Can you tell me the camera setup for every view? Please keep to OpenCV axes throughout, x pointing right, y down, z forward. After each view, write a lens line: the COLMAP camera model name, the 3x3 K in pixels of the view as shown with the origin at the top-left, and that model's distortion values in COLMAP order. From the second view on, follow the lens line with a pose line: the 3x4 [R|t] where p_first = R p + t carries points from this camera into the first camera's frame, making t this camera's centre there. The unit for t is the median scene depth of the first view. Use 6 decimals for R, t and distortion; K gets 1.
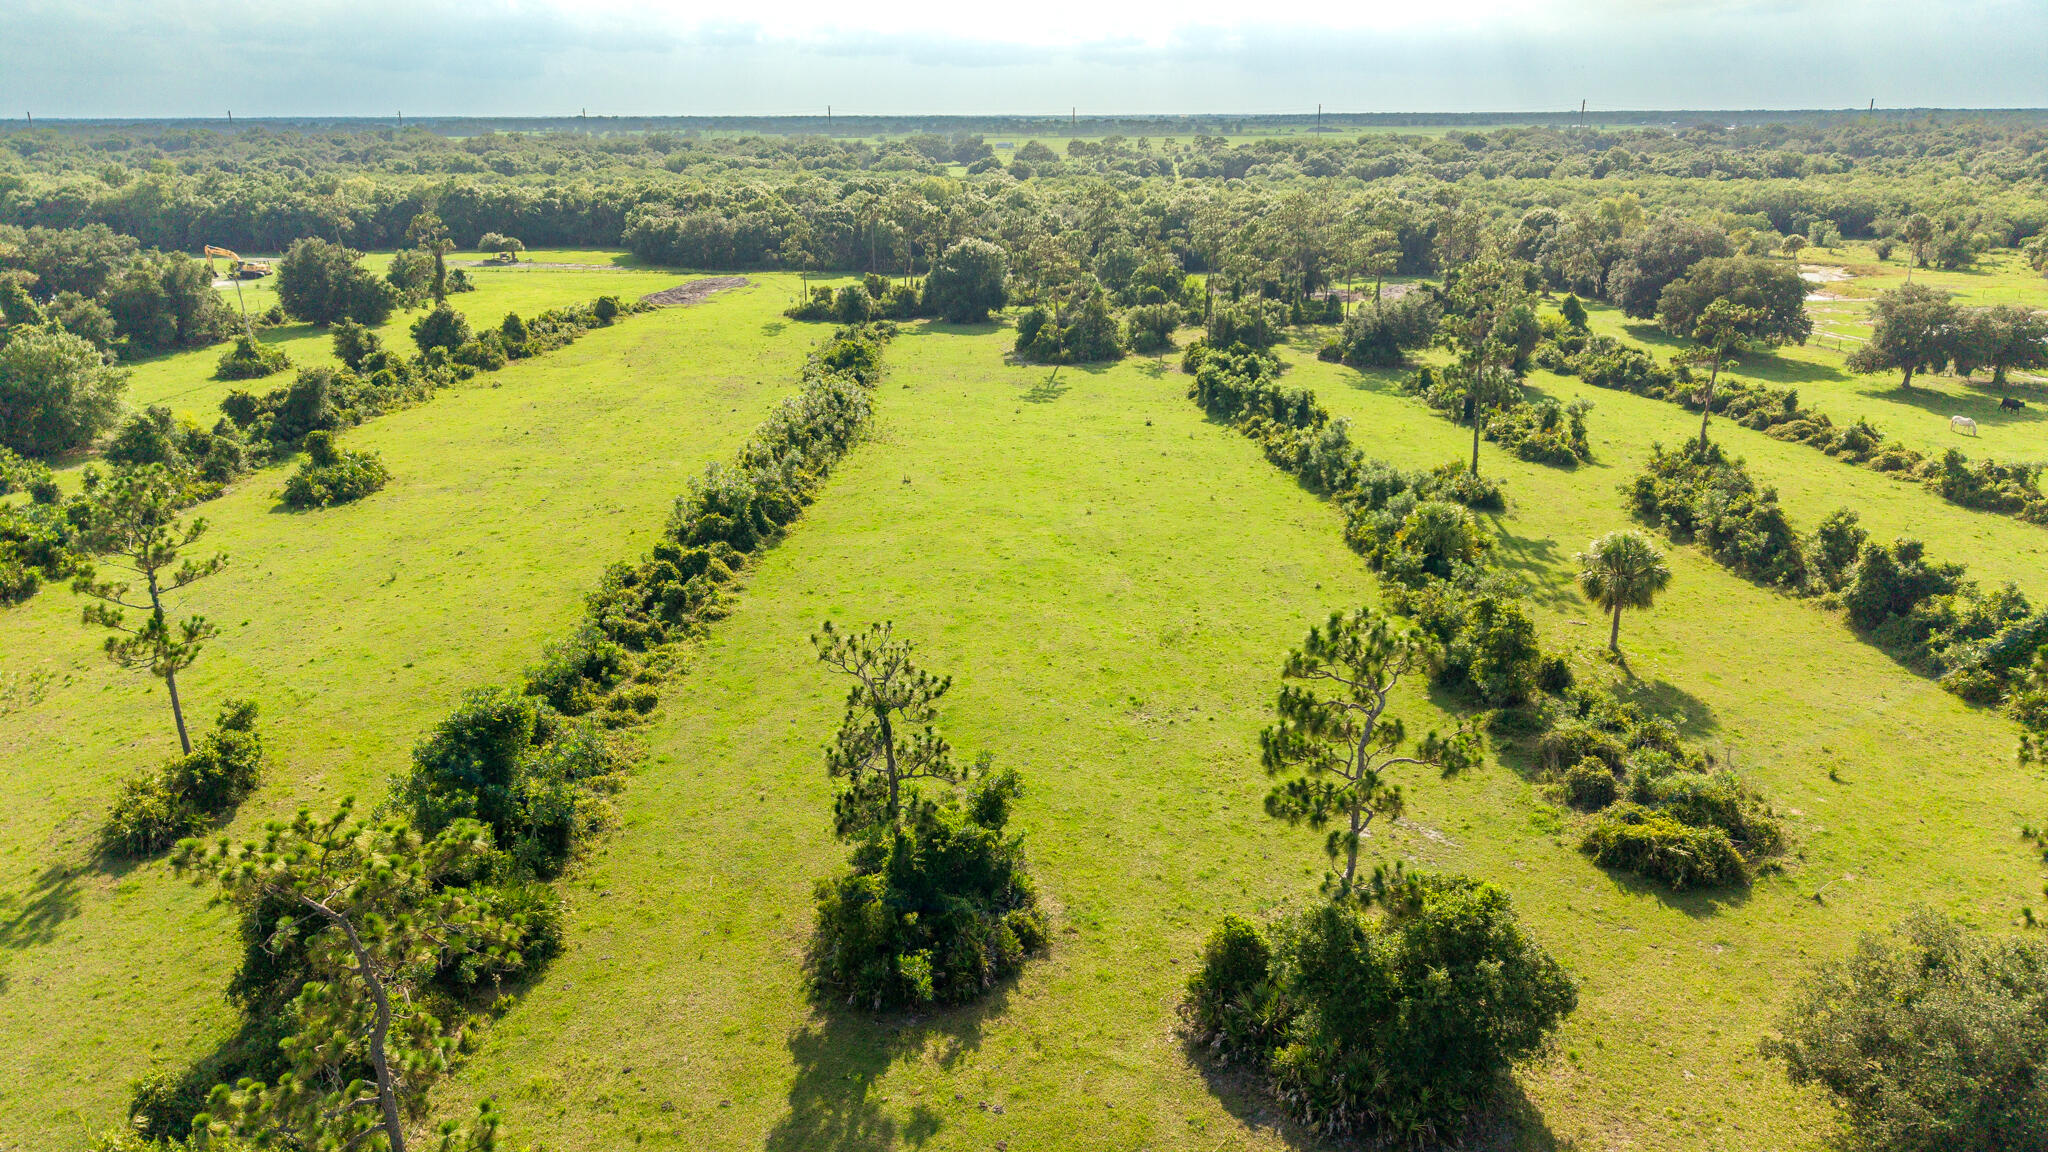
lens RADIAL K [[1369.3, 0, 1019.0], [0, 1369.3, 575.0], [0, 0, 1]] dist [0.037691, -0.039210]
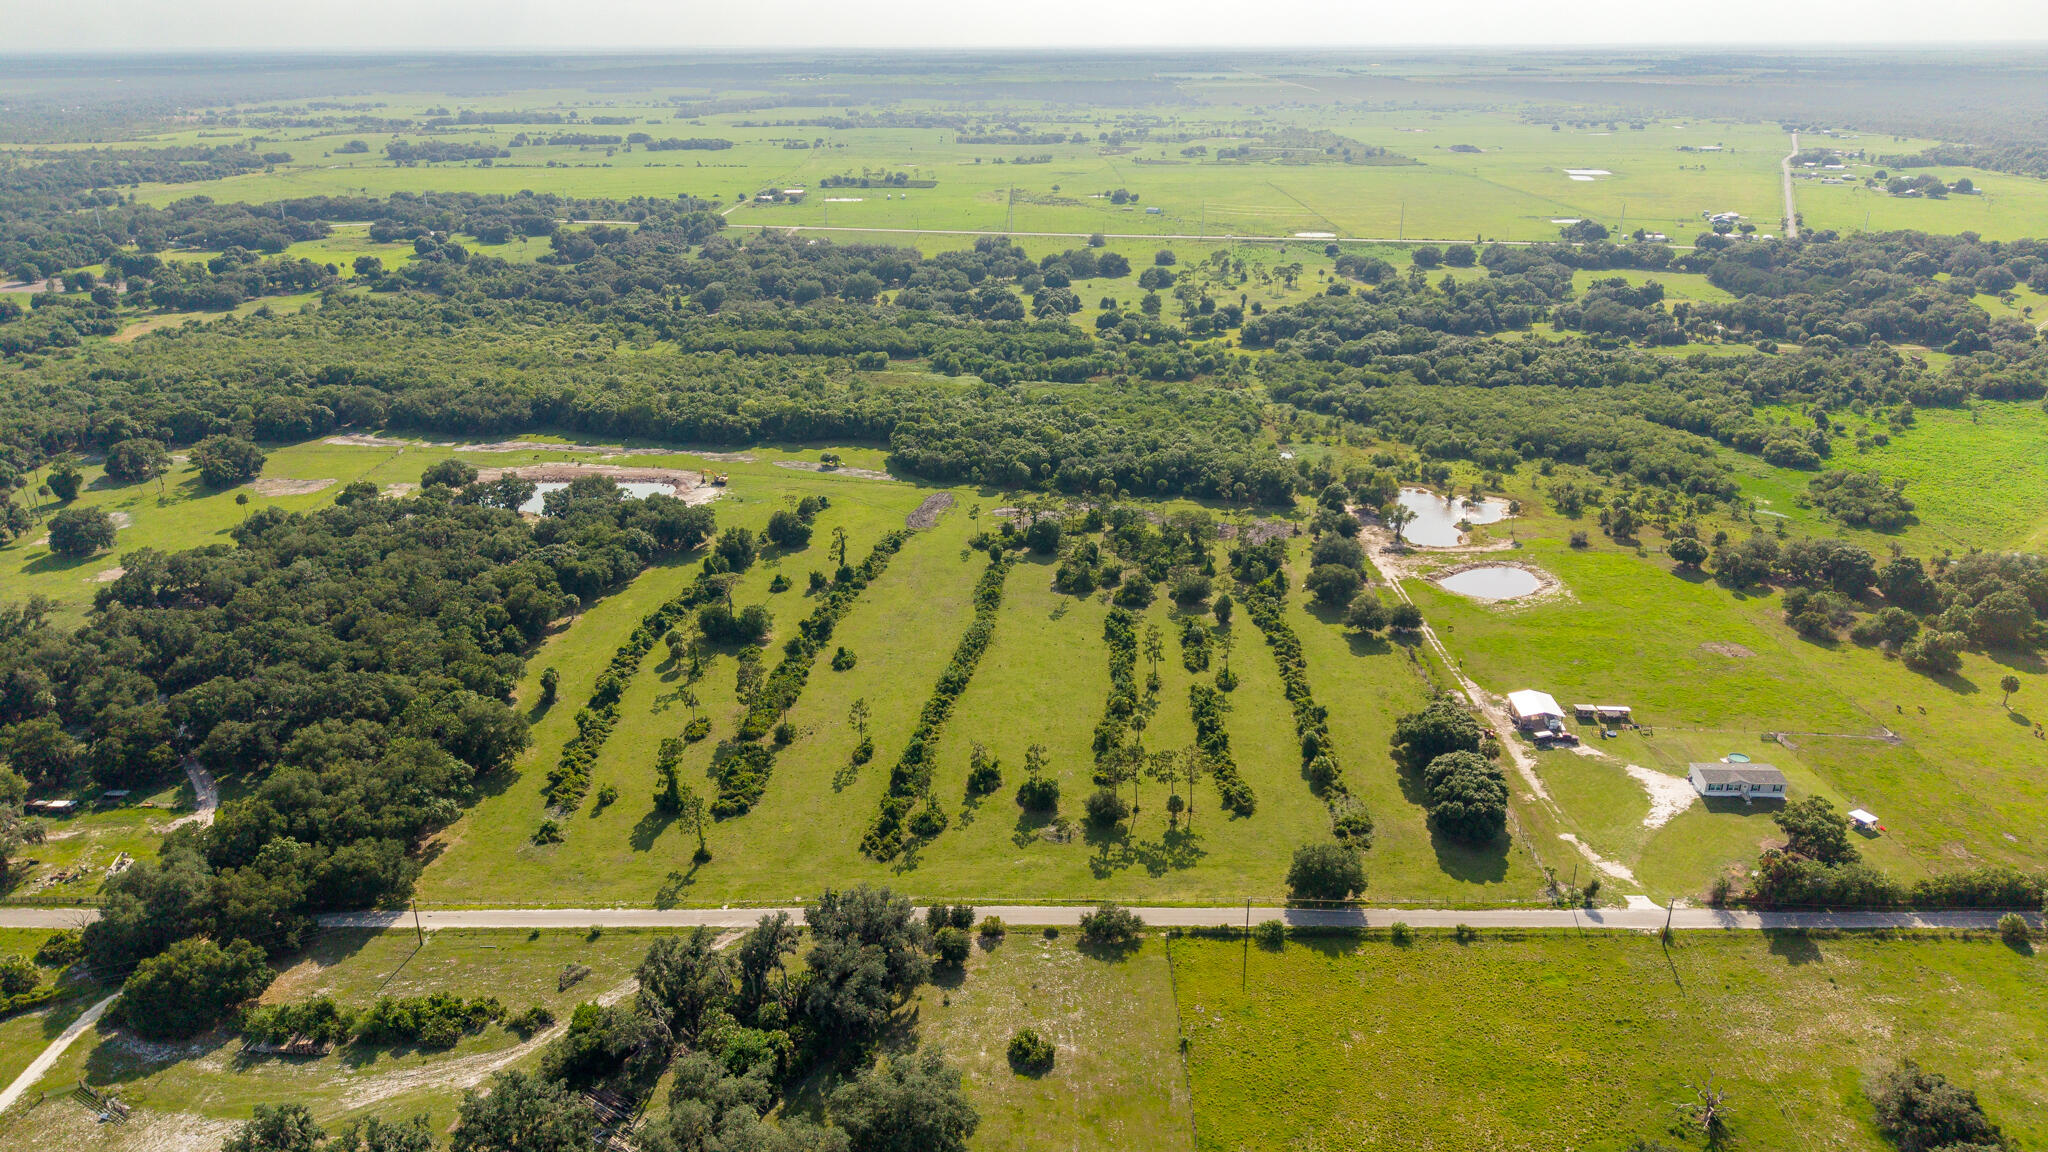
lens RADIAL K [[1369.3, 0, 1019.0], [0, 1369.3, 575.0], [0, 0, 1]] dist [0.037691, -0.039210]
pose [[0.991036, 0.045158, -0.125729, 0.230926], [-0.038401, 0.997711, 0.055652, -0.291920], [0.127954, -0.050325, 0.990502, -1.427074]]
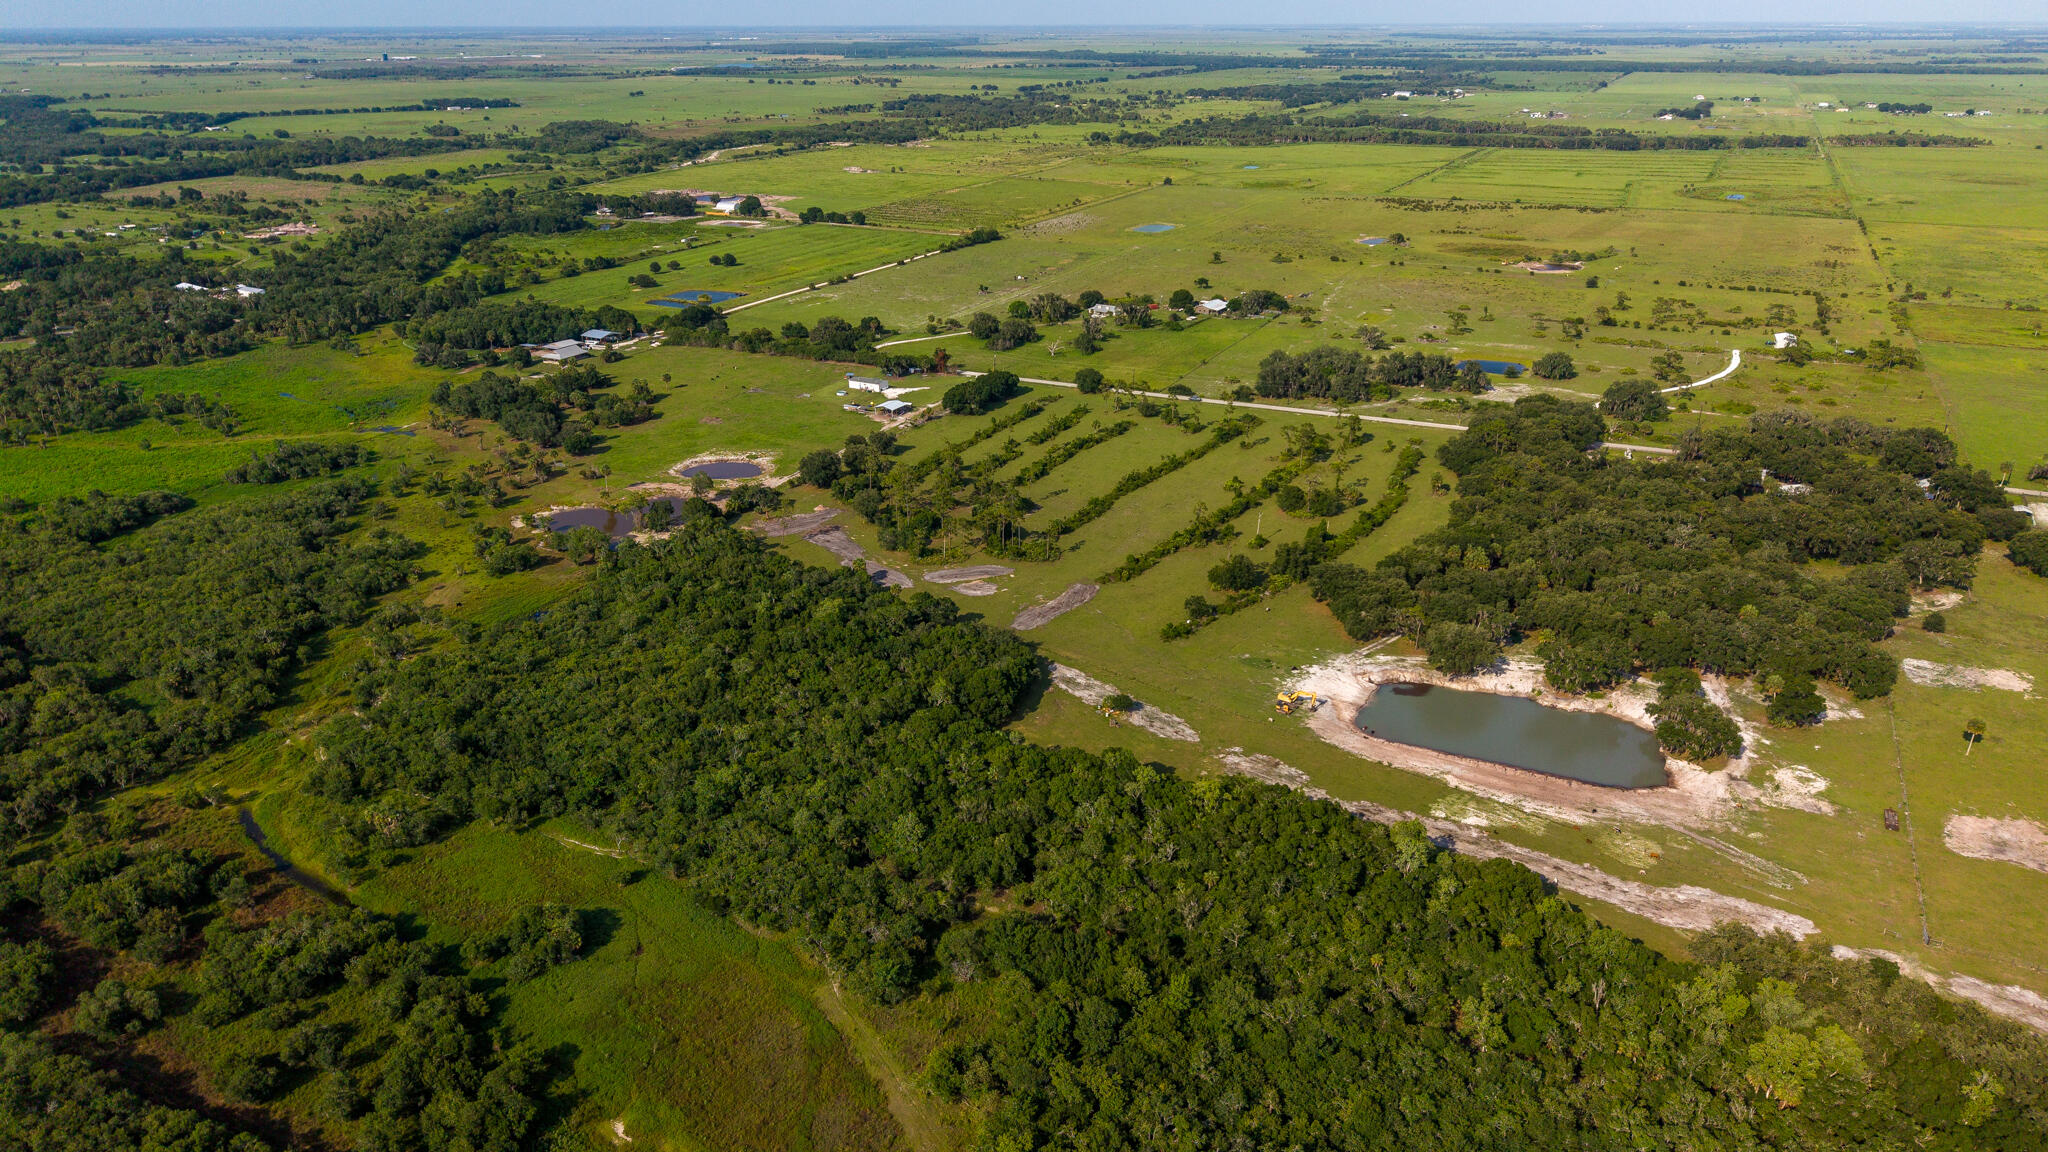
lens RADIAL K [[1364.7, 0, 1024.0], [0, 1364.7, 576.0], [0, 0, 1]] dist [0.042930, -0.044934]
pose [[-0.835415, -0.204180, 0.510287, -1.443919], [0.178345, 0.777492, 0.603075, -1.734281], [-0.519880, 0.594825, -0.613114, 2.723587]]
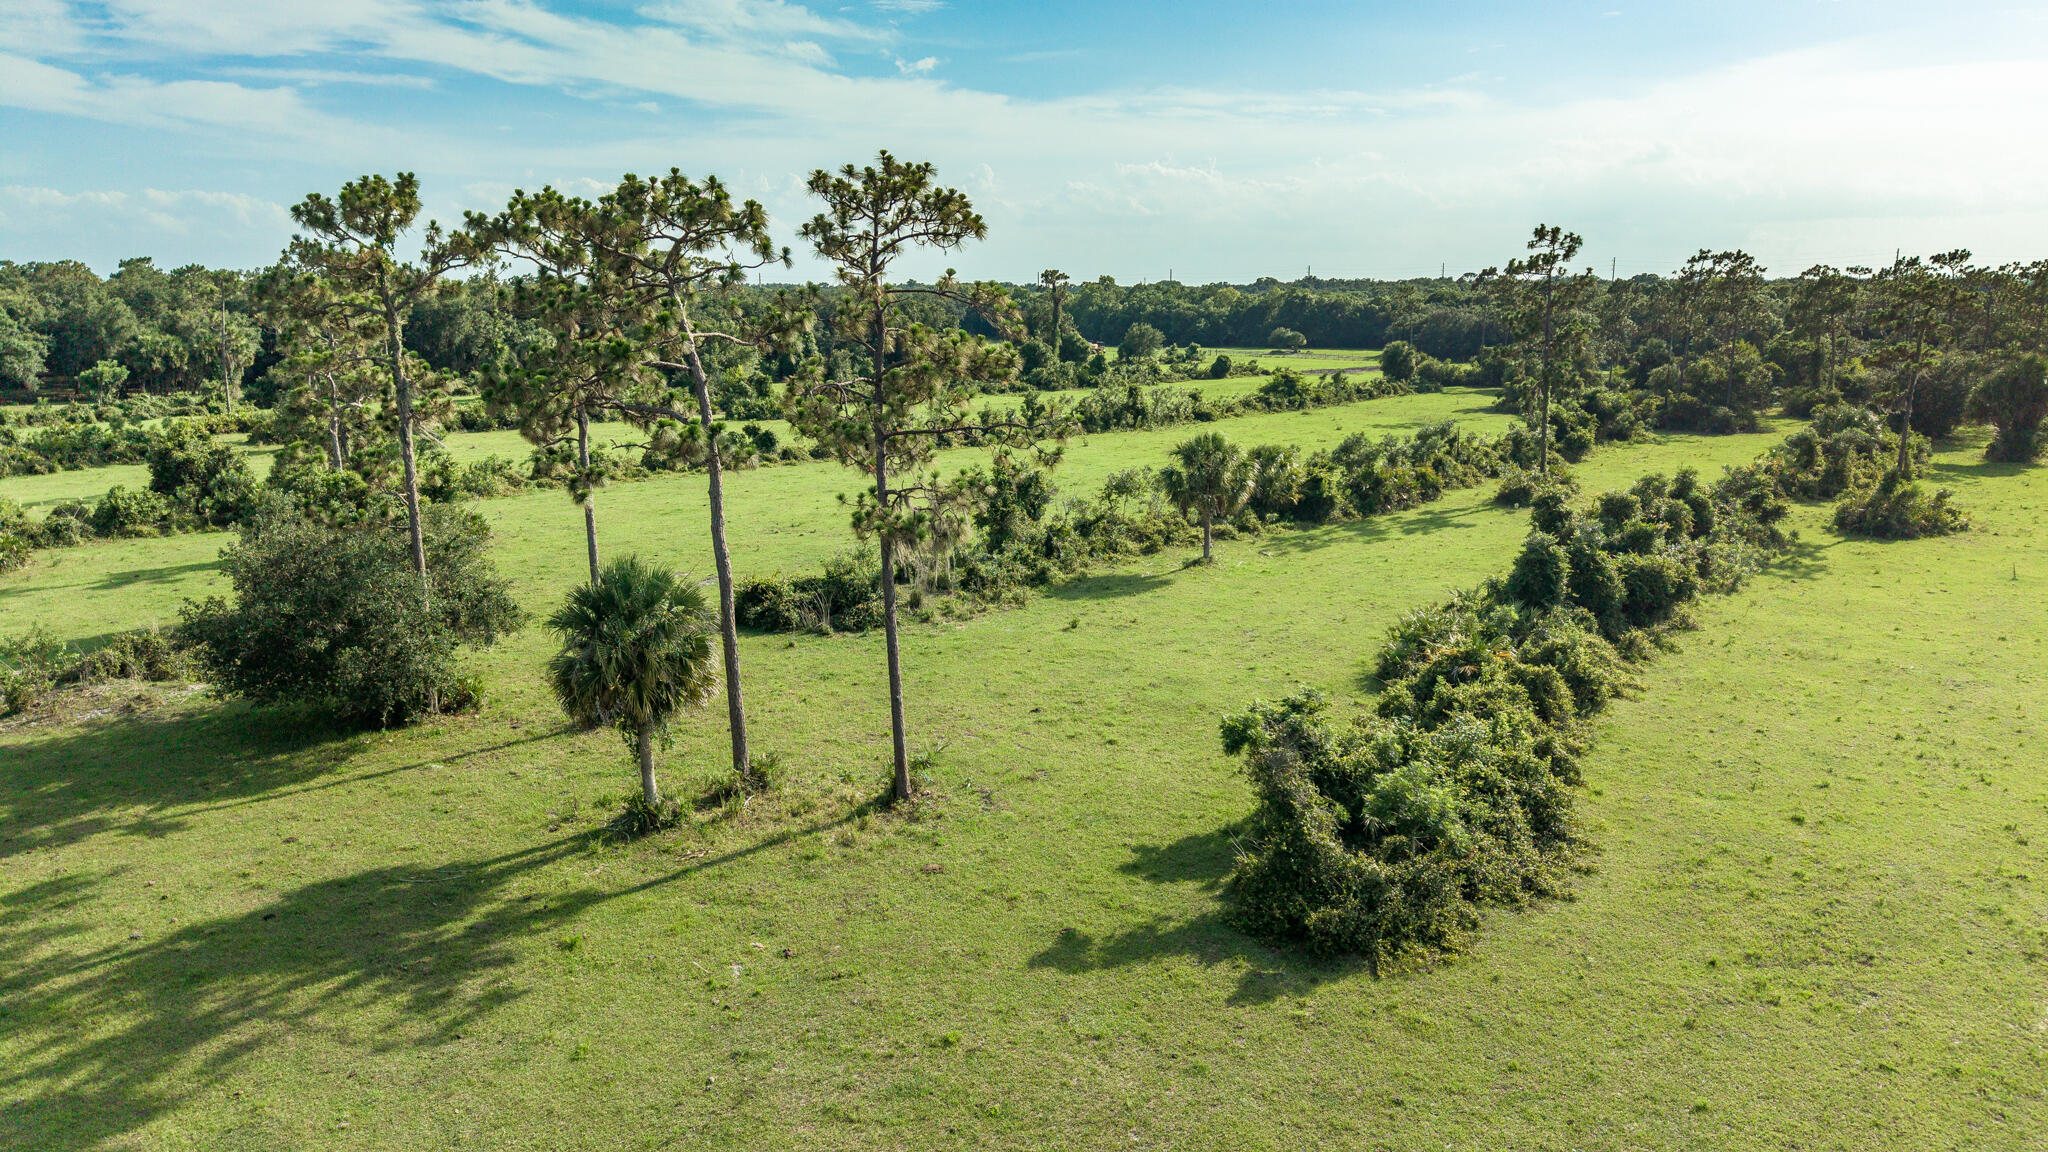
lens RADIAL K [[1369.3, 0, 1019.0], [0, 1369.3, 575.0], [0, 0, 1]] dist [0.037691, -0.039210]
pose [[0.731097, 0.142149, -0.667301, 0.364505], [-0.218647, 0.975286, -0.031794, 0.050143], [0.646290, 0.169148, 0.744109, 0.085954]]
